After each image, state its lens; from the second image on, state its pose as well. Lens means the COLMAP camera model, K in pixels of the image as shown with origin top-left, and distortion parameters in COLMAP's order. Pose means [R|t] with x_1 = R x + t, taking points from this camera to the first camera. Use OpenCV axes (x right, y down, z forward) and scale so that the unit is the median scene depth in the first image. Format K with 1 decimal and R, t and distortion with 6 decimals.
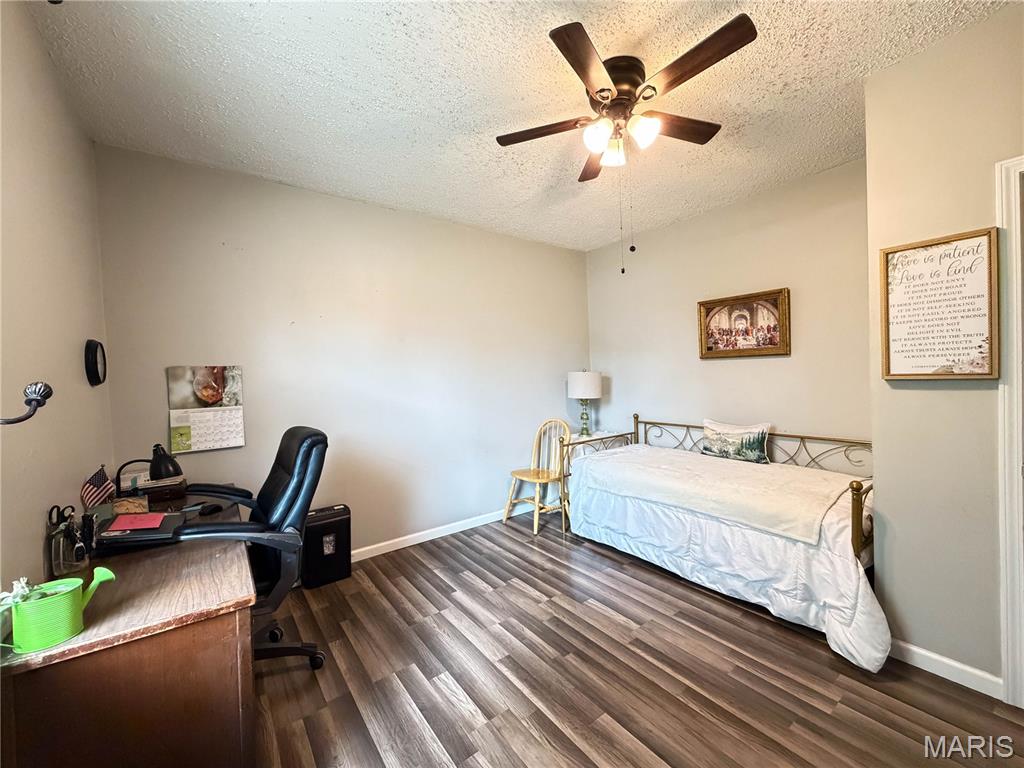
lens RADIAL K [[408.6, 0, 512.8], [0, 408.6, 381.8], [0, 0, 1]] dist [0.000803, -0.000212]
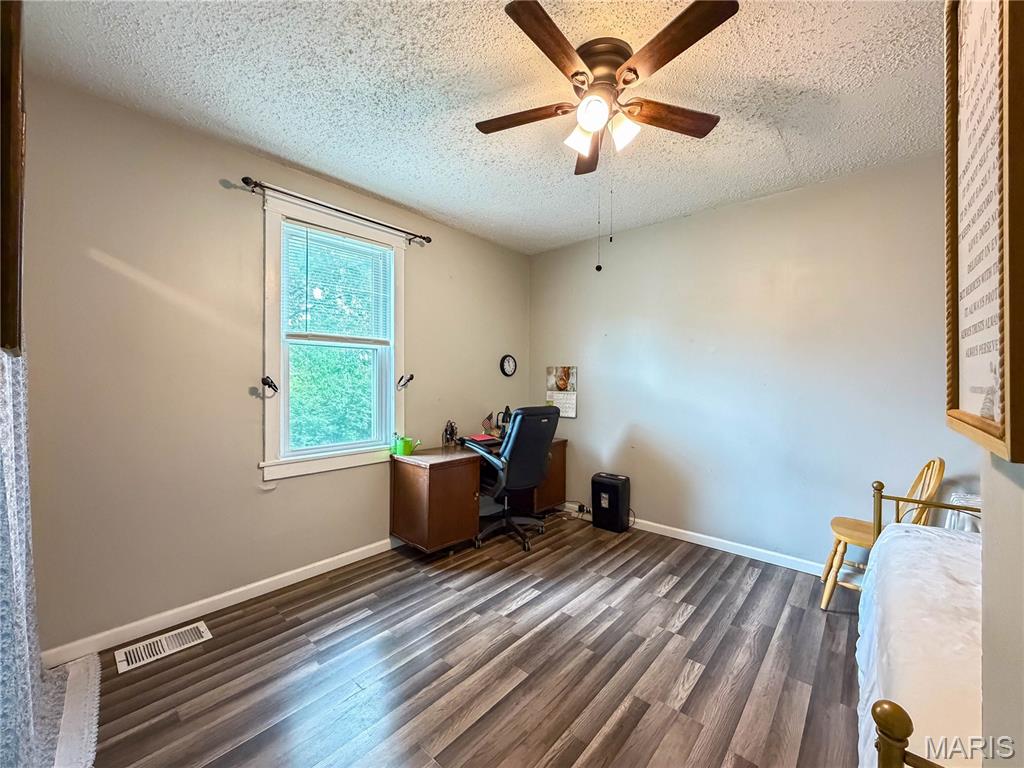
lens RADIAL K [[408.6, 0, 512.8], [0, 408.6, 381.8], [0, 0, 1]] dist [0.000803, -0.000212]
pose [[0.207431, 0.043819, -0.977268, 1.116653], [-0.030280, 0.998805, 0.038357, -0.045255], [0.977781, 0.021636, 0.208510, 0.600290]]
